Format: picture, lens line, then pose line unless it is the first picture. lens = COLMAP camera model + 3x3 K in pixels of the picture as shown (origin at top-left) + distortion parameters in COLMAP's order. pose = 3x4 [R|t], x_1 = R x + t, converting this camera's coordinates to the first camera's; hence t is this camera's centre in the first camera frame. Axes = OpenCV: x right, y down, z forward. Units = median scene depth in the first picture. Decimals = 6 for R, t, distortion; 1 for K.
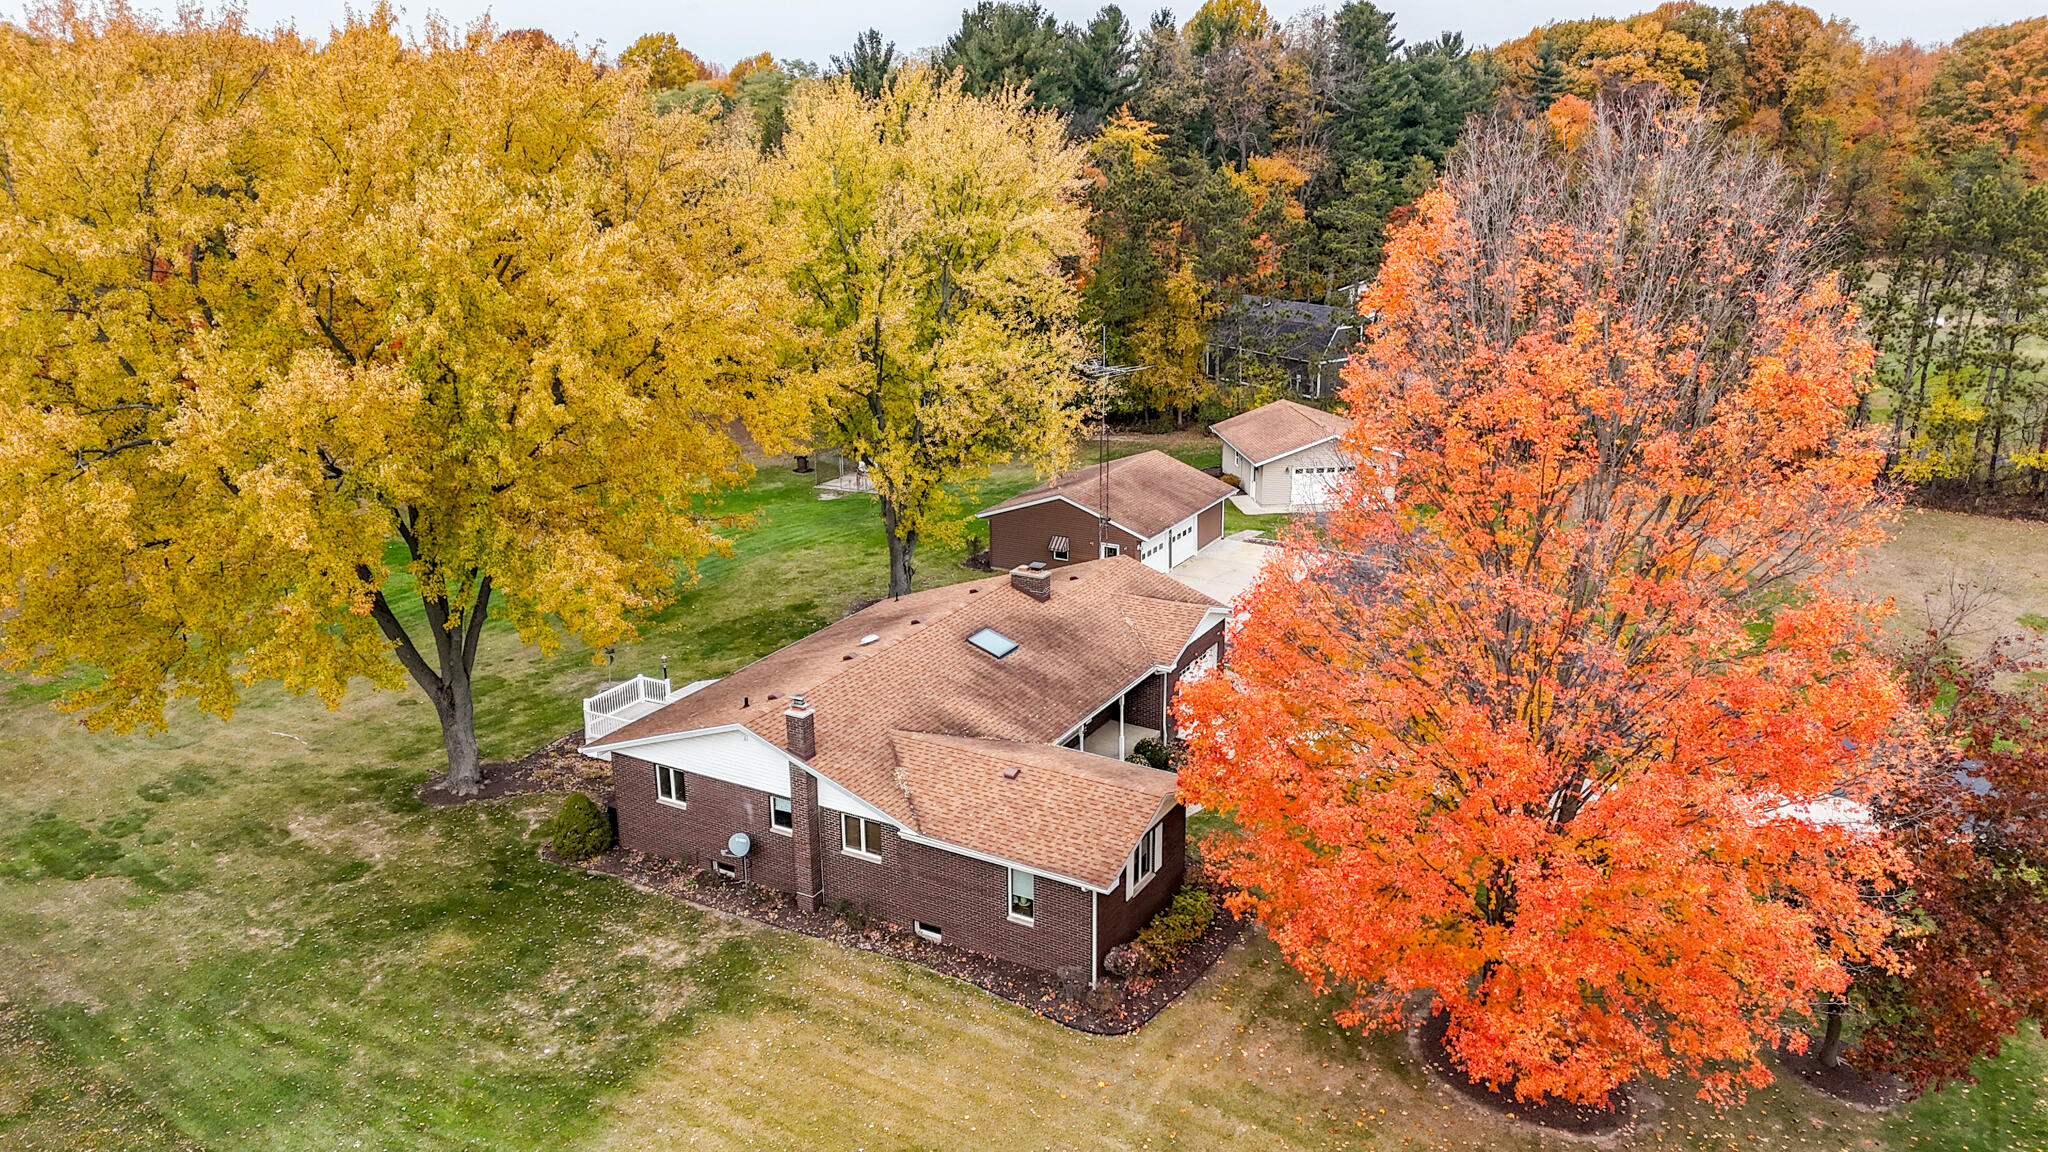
lens RADIAL K [[1507.8, 0, 1030.4], [0, 1507.8, 542.4], [0, 0, 1]] dist [0.074146, -0.067631]
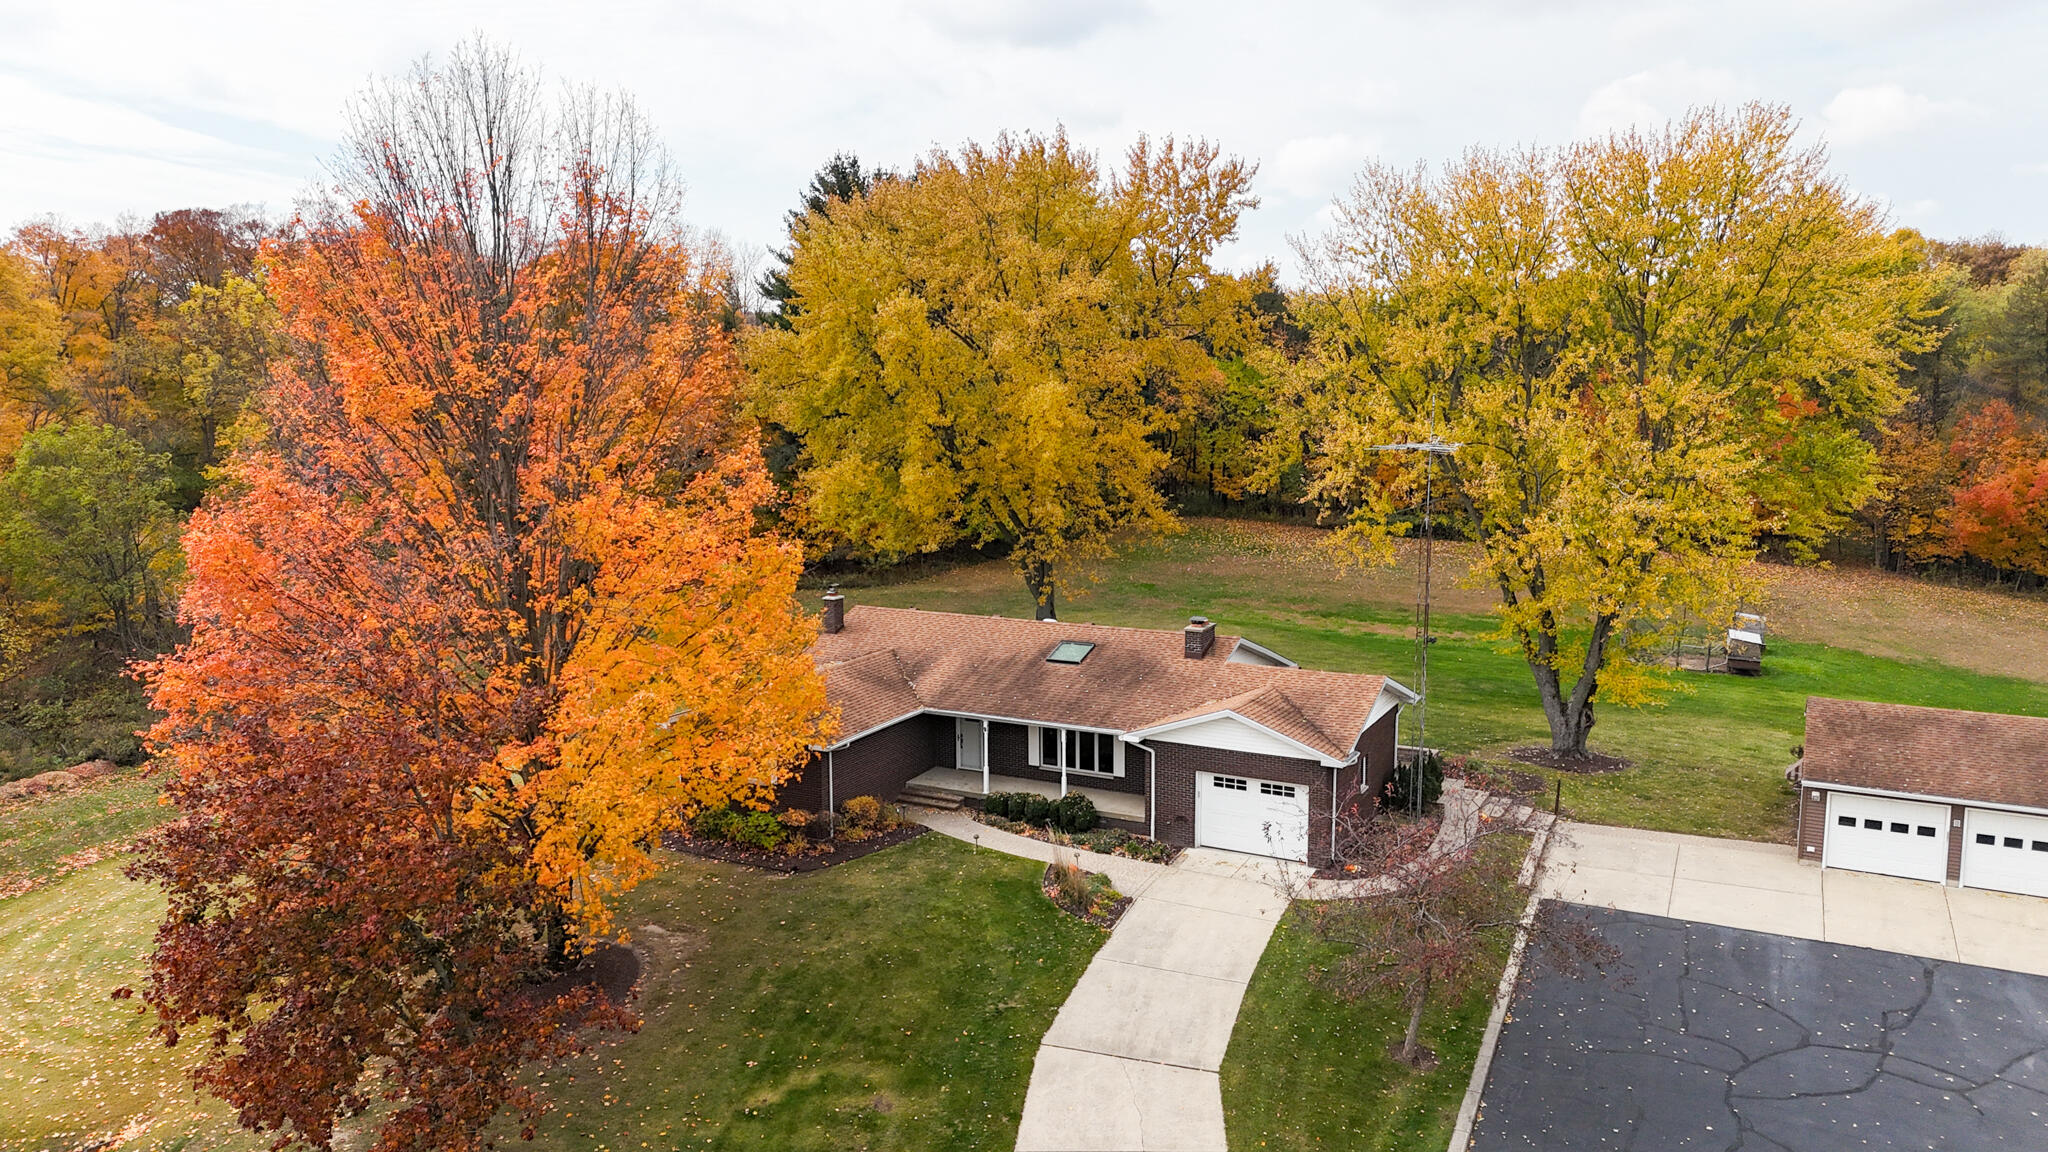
lens RADIAL K [[1493.2, 0, 1030.7], [0, 1493.2, 572.6], [0, 0, 1]] dist [0.087655, -0.088735]
pose [[0.039142, 0.150696, -0.987805, 1.129389], [-0.278859, 0.950934, 0.134021, -0.132403], [0.959534, 0.270212, 0.079244, 1.011313]]
